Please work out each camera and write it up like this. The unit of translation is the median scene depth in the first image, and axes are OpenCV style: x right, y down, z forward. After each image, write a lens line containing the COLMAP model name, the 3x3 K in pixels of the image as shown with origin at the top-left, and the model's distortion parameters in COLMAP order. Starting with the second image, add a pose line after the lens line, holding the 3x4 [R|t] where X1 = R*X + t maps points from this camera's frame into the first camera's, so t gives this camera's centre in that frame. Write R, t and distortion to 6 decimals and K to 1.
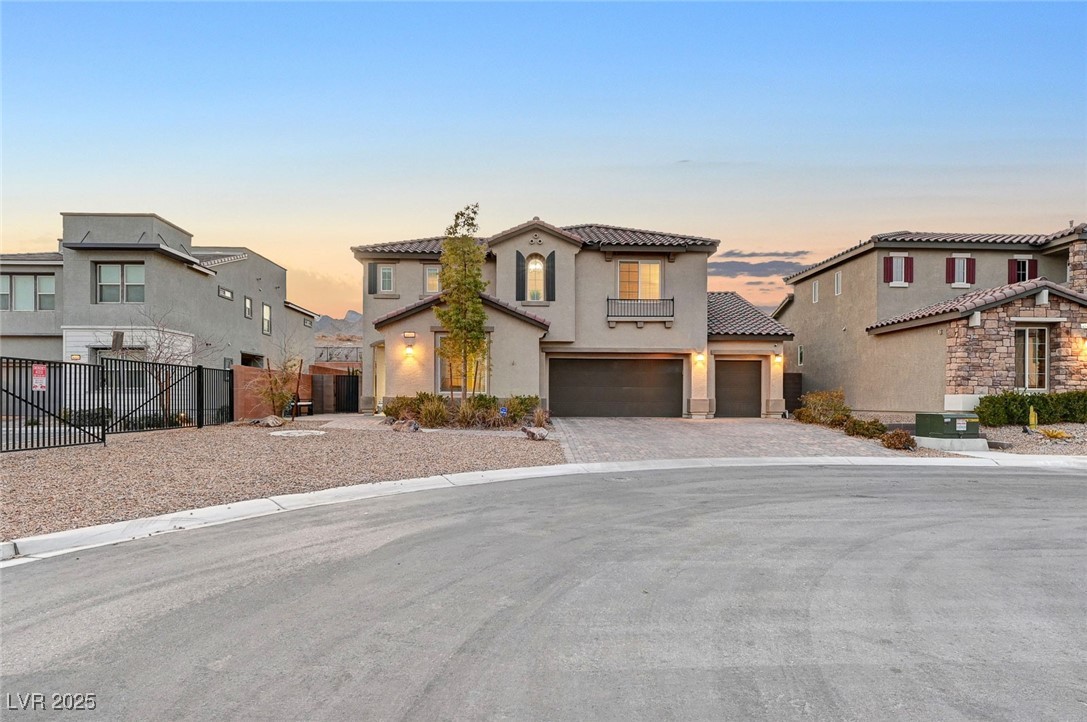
lens RADIAL K [[615.3, 0, 545.8], [0, 615.3, 400.3], [0, 0, 1]] dist [-0.000282, -0.002665]
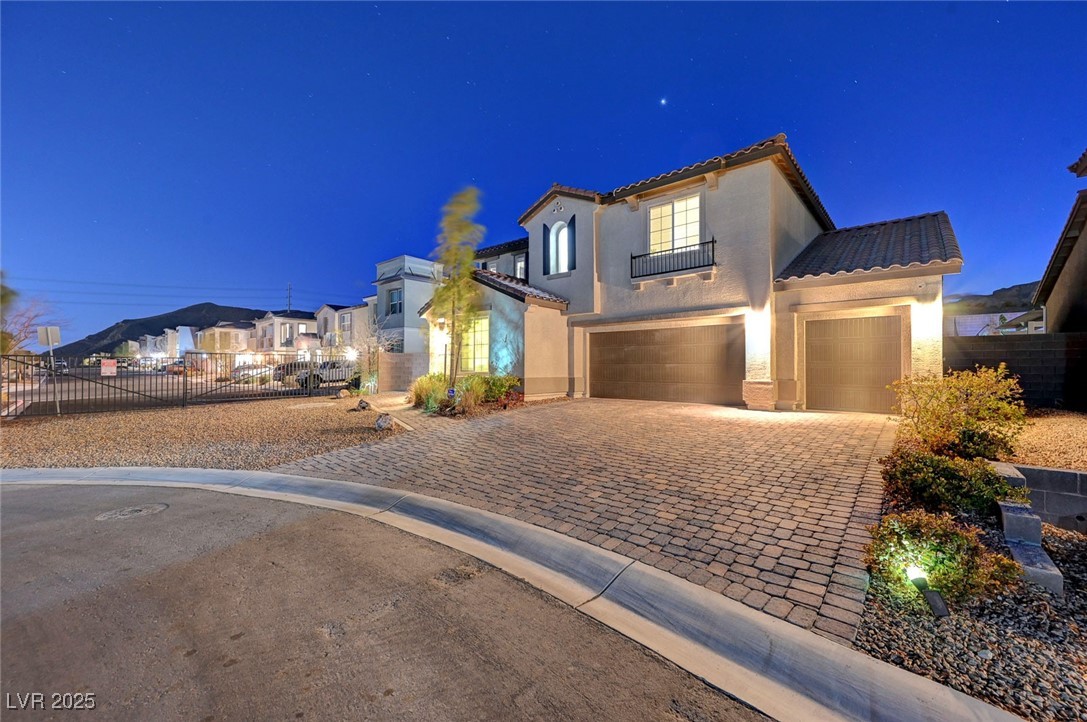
lens RADIAL K [[429.4, 0, 542.7], [0, 429.4, 360.6], [0, 0, 1]] dist [-0.004016, 0.000821]
pose [[0.721165, -0.013063, -0.692640, 0.414591], [0.000557, 0.999833, -0.018276, -0.016635], [0.692763, 0.012795, 0.721052, 0.516912]]
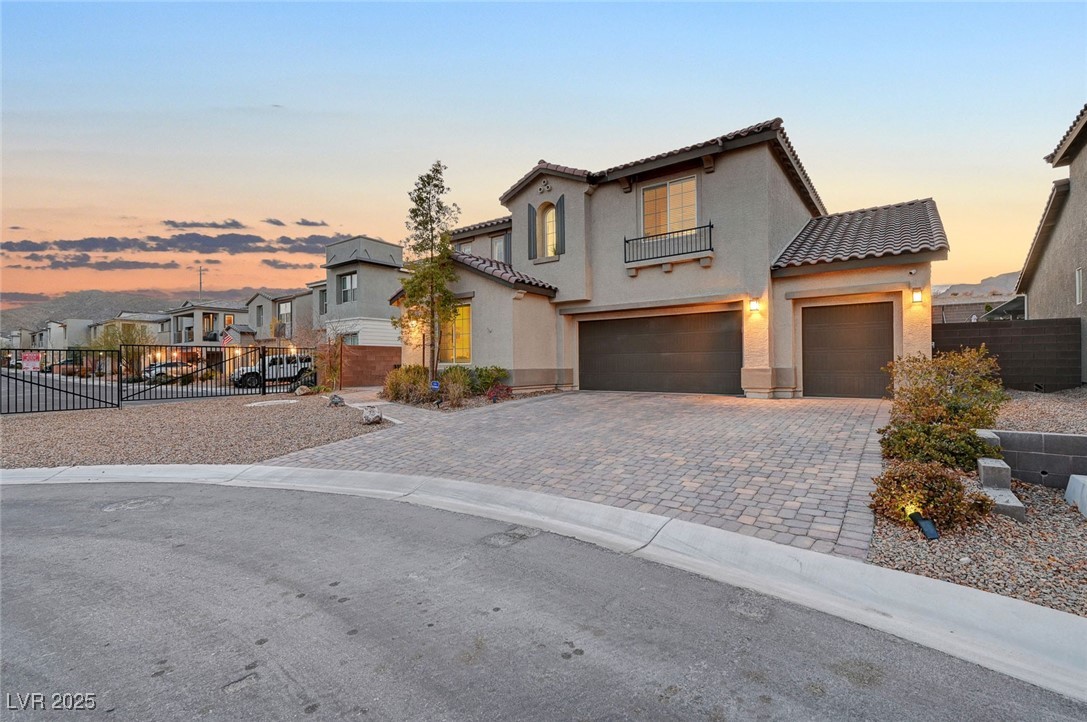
lens RADIAL K [[491.9, 0, 539.8], [0, 491.9, 357.7], [0, 0, 1]] dist [-0.001336, -0.000638]
pose [[0.772820, -0.018769, -0.634348, 0.415256], [0.009582, 0.999794, -0.017907, -0.006612], [0.634553, 0.007760, 0.772841, 0.458632]]
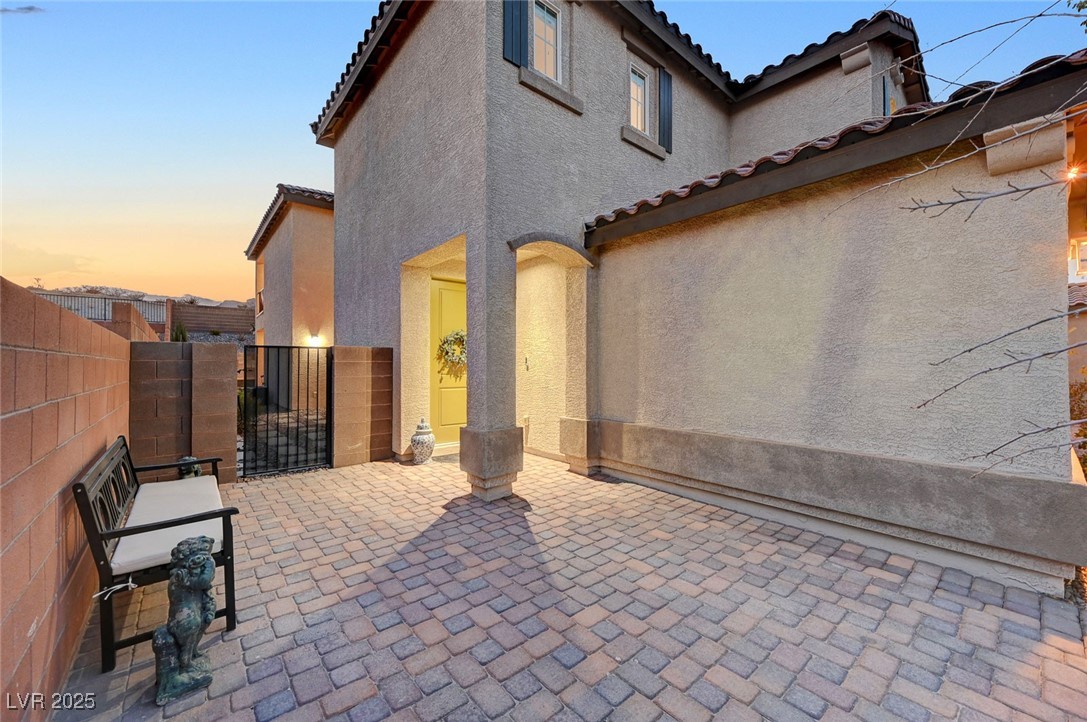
lens RADIAL K [[429.4, 0, 550.0], [0, 429.4, 364.3], [0, 0, 1]] dist [-0.004016, 0.000821]
pose [[0.786260, -0.001596, 0.617894, -0.425684], [0.003005, 0.999995, -0.001241, -0.037554], [-0.617888, 0.002833, 0.786261, 0.908242]]
